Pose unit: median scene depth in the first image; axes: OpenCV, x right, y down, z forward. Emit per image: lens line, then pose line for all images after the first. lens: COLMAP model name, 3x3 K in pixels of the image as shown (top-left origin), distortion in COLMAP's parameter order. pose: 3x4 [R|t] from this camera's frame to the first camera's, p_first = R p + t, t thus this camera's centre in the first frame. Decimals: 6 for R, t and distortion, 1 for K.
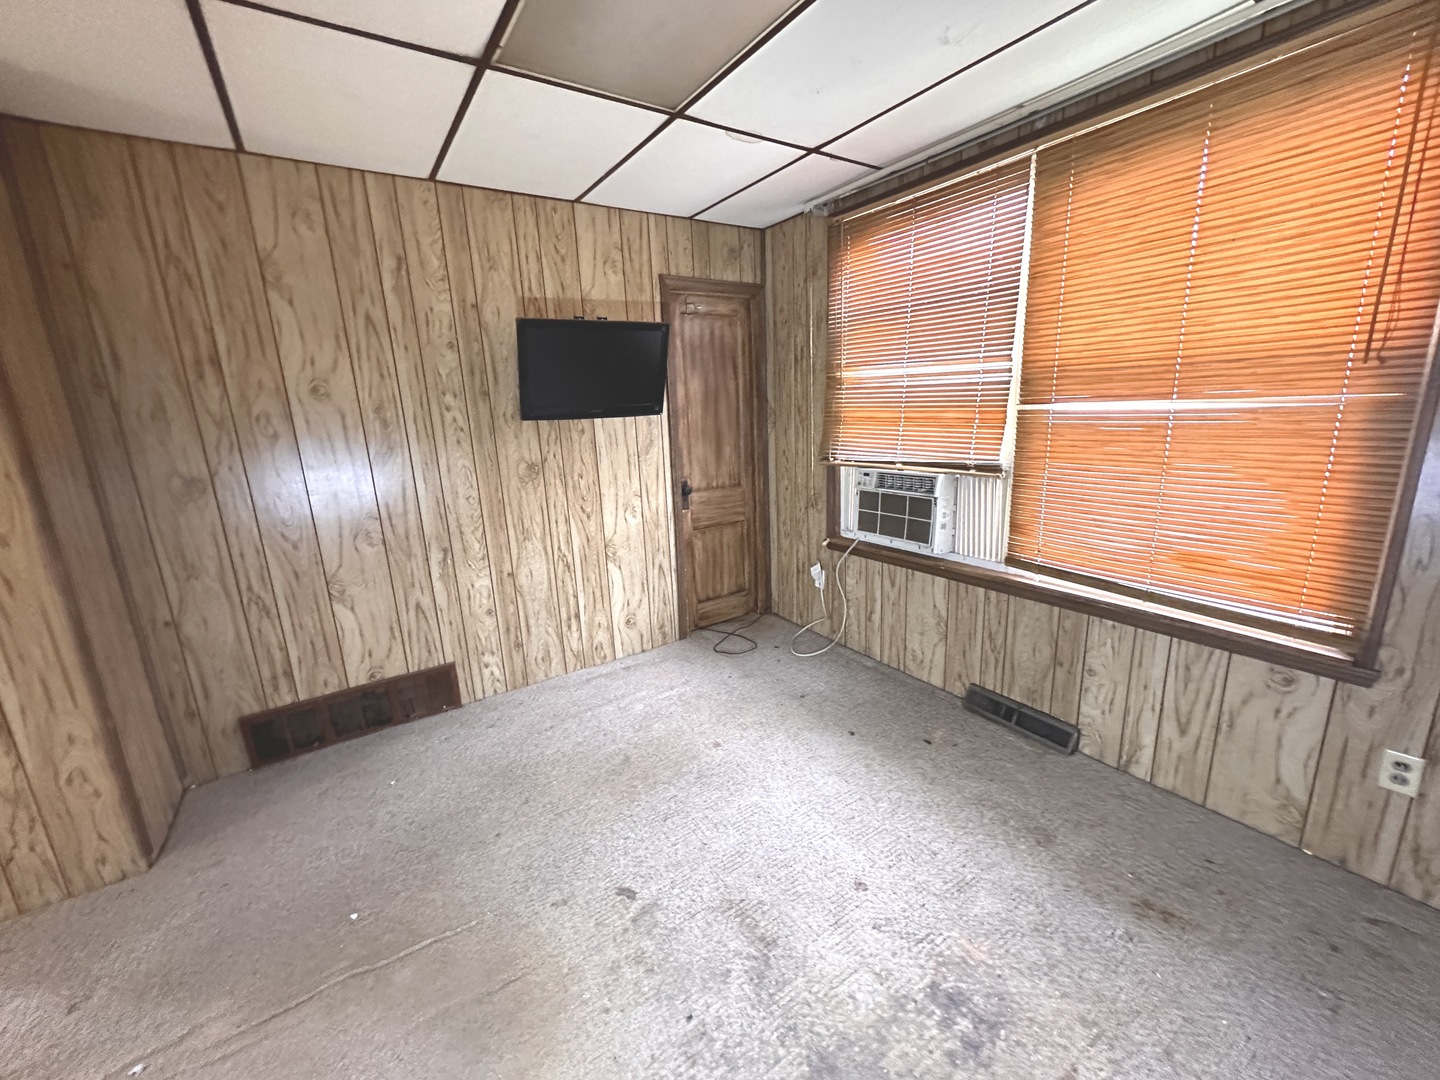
lens RADIAL K [[578.9, 0, 706.1], [0, 578.9, 540.1], [0, 0, 1]] dist [0.002006, 0.000411]
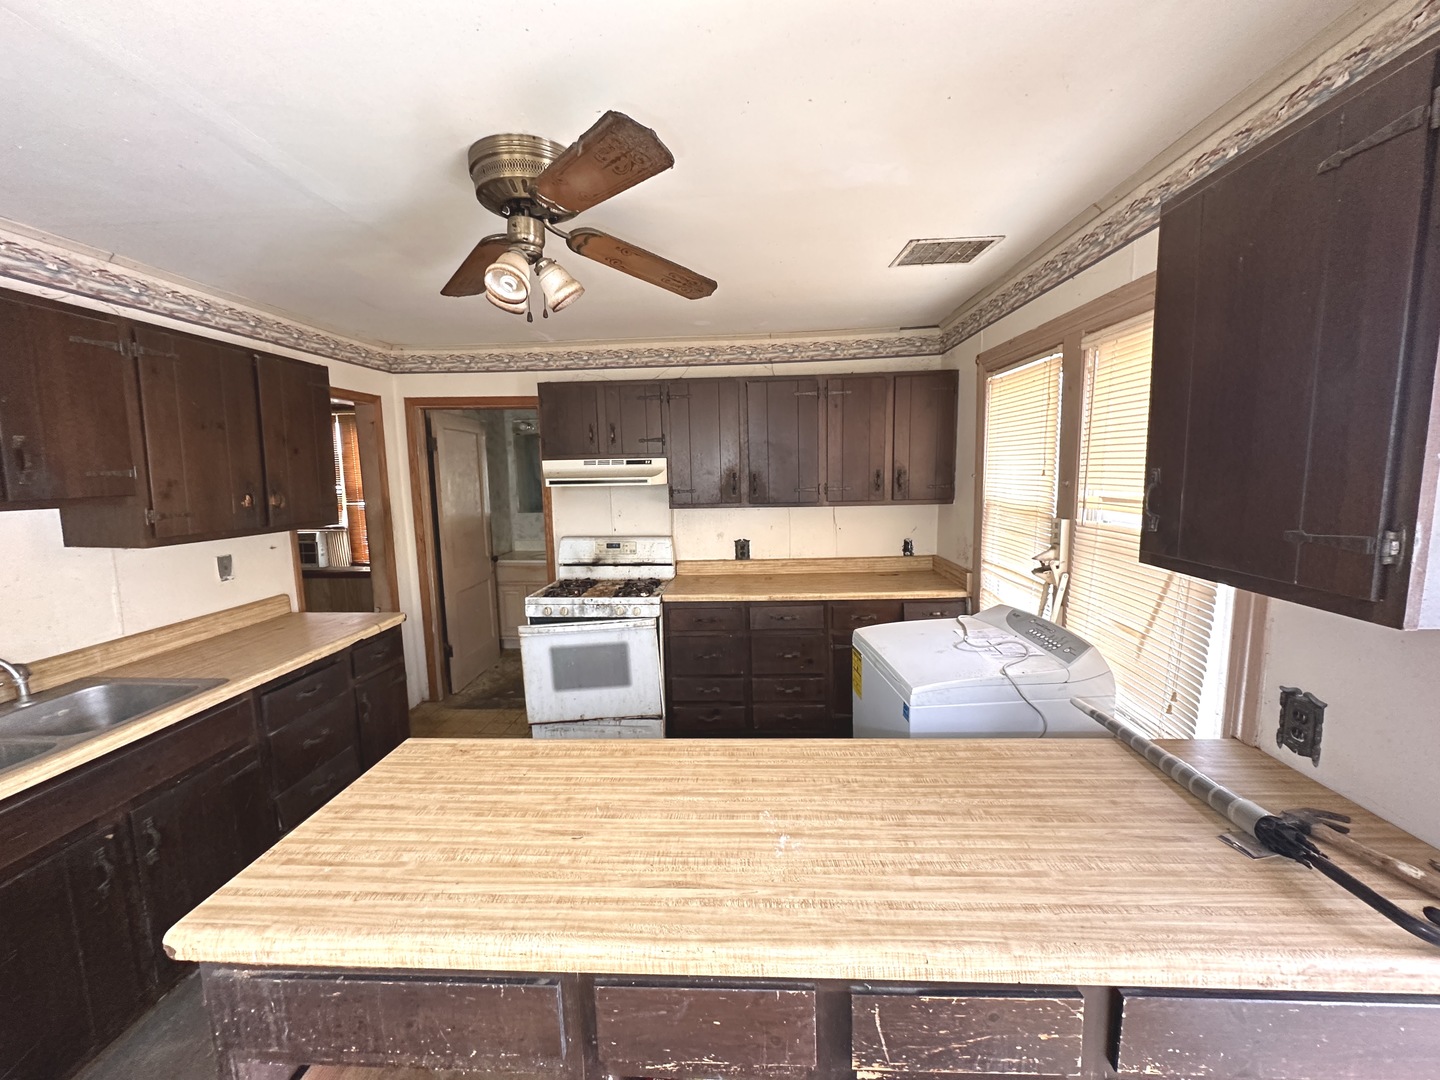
lens RADIAL K [[578.9, 0, 723.8], [0, 578.9, 540.7], [0, 0, 1]] dist [0.002006, 0.000411]
pose [[0.591050, -0.065425, 0.803977, -0.533107], [0.174290, 0.983519, -0.048095, 0.336471], [-0.787580, 0.168552, 0.592712, -1.756997]]
